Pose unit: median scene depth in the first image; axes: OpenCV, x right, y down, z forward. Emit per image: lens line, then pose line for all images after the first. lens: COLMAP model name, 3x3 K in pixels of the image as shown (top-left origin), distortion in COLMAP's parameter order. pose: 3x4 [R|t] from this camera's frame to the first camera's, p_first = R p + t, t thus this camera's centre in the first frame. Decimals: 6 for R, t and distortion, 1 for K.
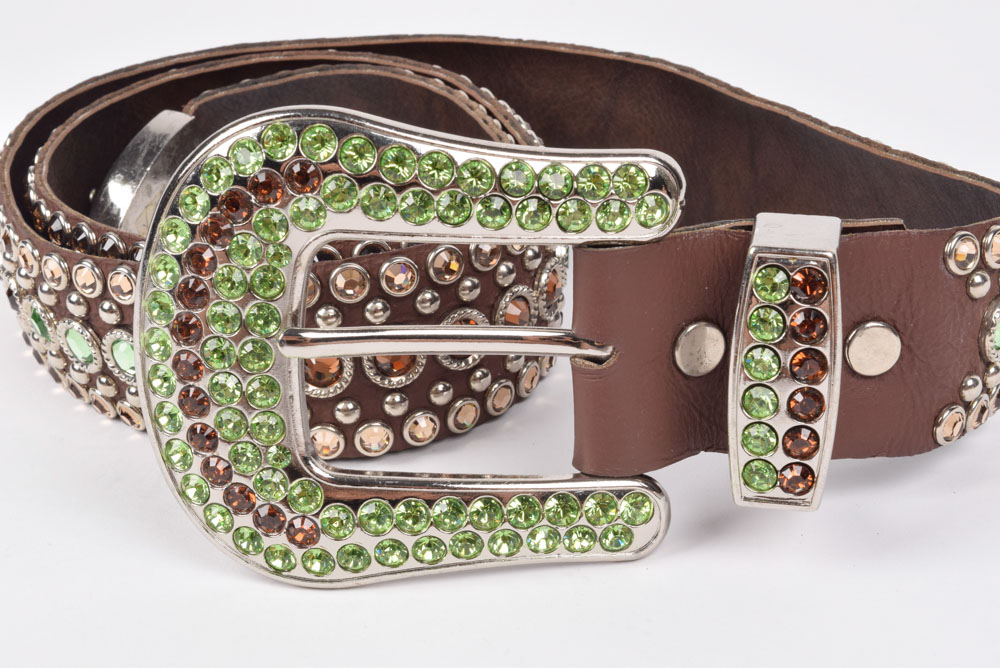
lens RADIAL K [[2212.2, 0, 498.9], [0, 2212.2, 337.3], [0, 0, 1]] dist [0.070703, 0.000000]
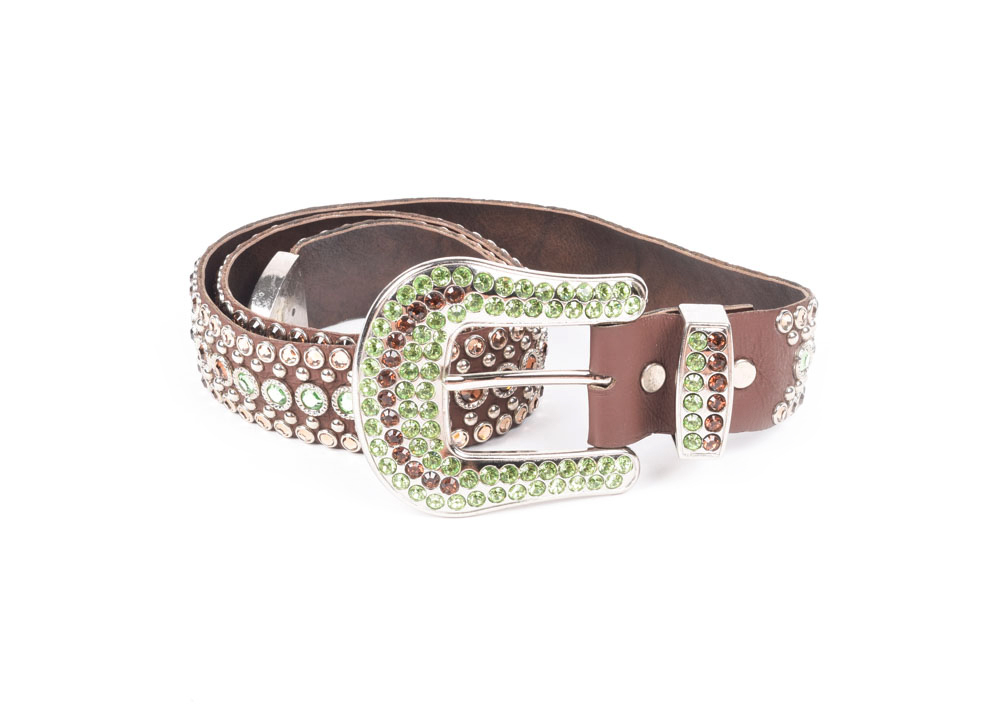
lens RADIAL K [[2313.9, 0, 500.3], [0, 2313.9, 354.3], [0, 0, 1]] dist [-0.076828, 0.000000]
pose [[0.983295, -0.041208, 0.177295, -0.378543], [0.045667, 0.998733, -0.021142, 0.020769], [-0.176199, 0.028885, 0.983931, -0.893507]]
